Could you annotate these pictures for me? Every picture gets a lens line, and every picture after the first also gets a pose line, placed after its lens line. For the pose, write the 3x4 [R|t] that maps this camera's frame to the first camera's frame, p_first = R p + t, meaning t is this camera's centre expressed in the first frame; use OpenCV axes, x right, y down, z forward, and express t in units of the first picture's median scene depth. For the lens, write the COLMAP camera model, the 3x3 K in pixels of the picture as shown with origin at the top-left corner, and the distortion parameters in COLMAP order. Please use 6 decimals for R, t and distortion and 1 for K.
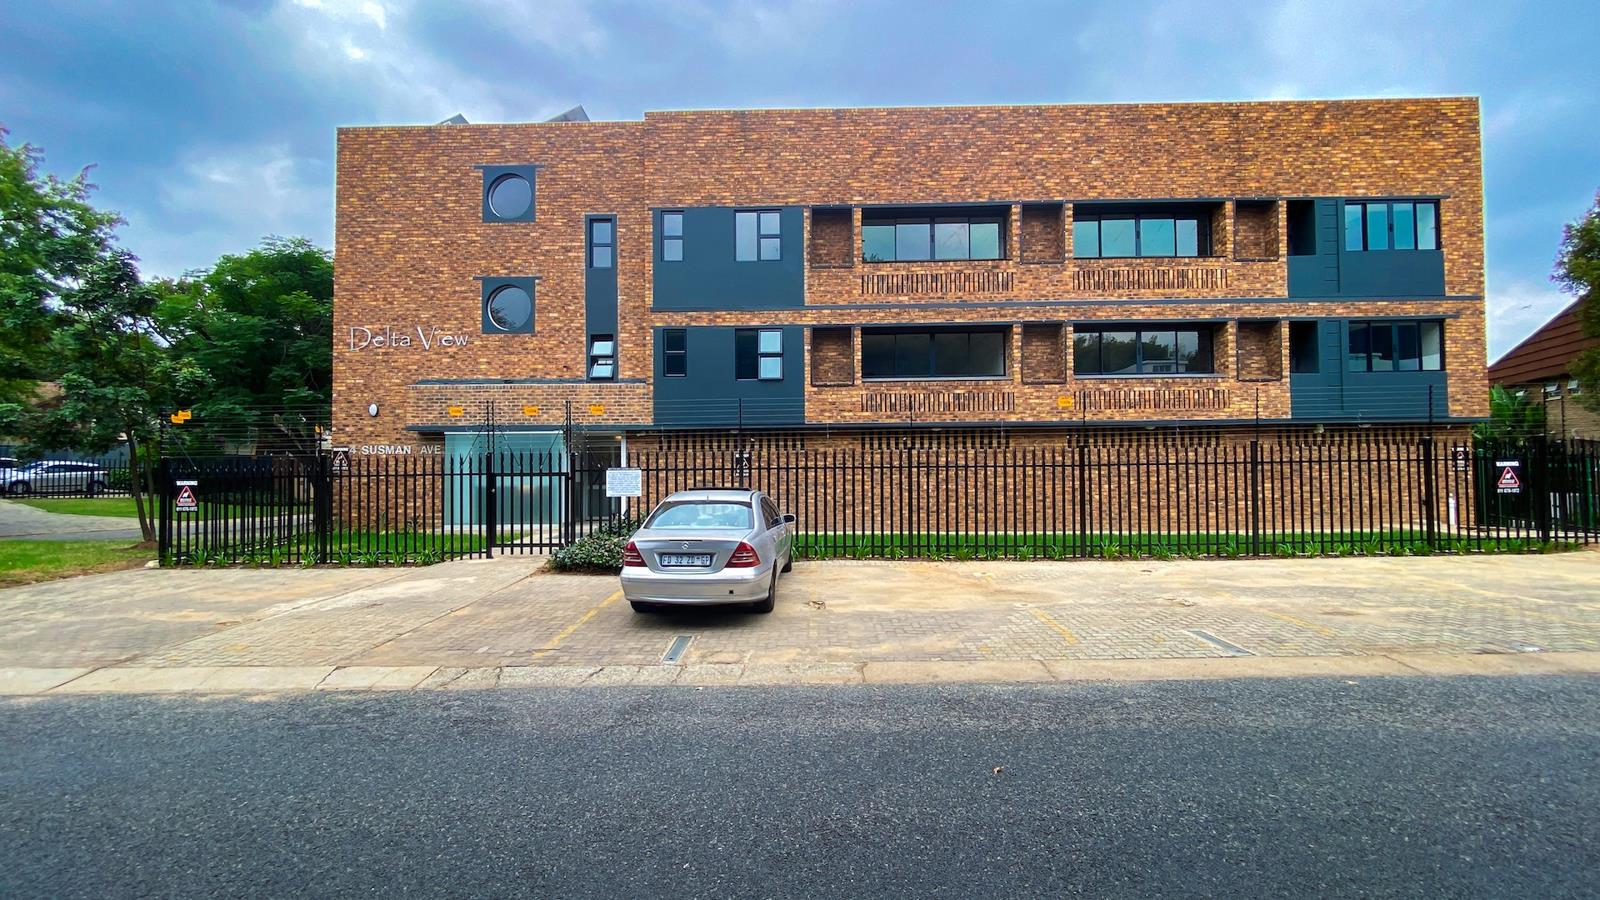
lens RADIAL K [[661.9, 0, 800.0], [0, 661.9, 450.0], [0, 0, 1]] dist [-0.018462, 0.016128]
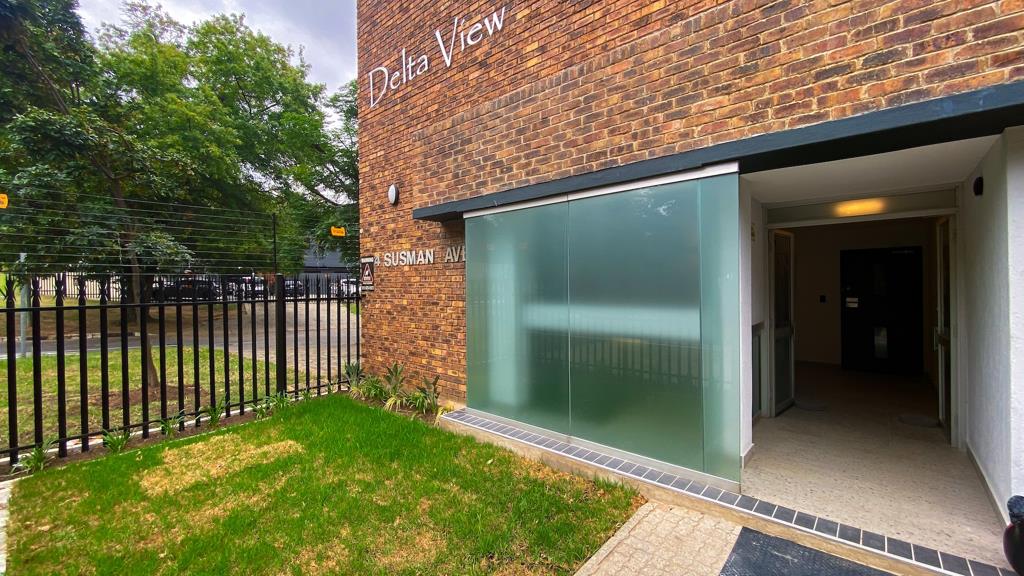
lens RADIAL K [[419.4, 0, 512.0], [0, 419.4, 288.0], [0, 0, 1]] dist [0.015338, -0.000055]
pose [[0.762170, 0.000801, -0.647376, -0.317522], [0.025552, 0.999183, 0.031318, 0.018310], [0.646872, -0.040412, 0.761527, 0.797353]]
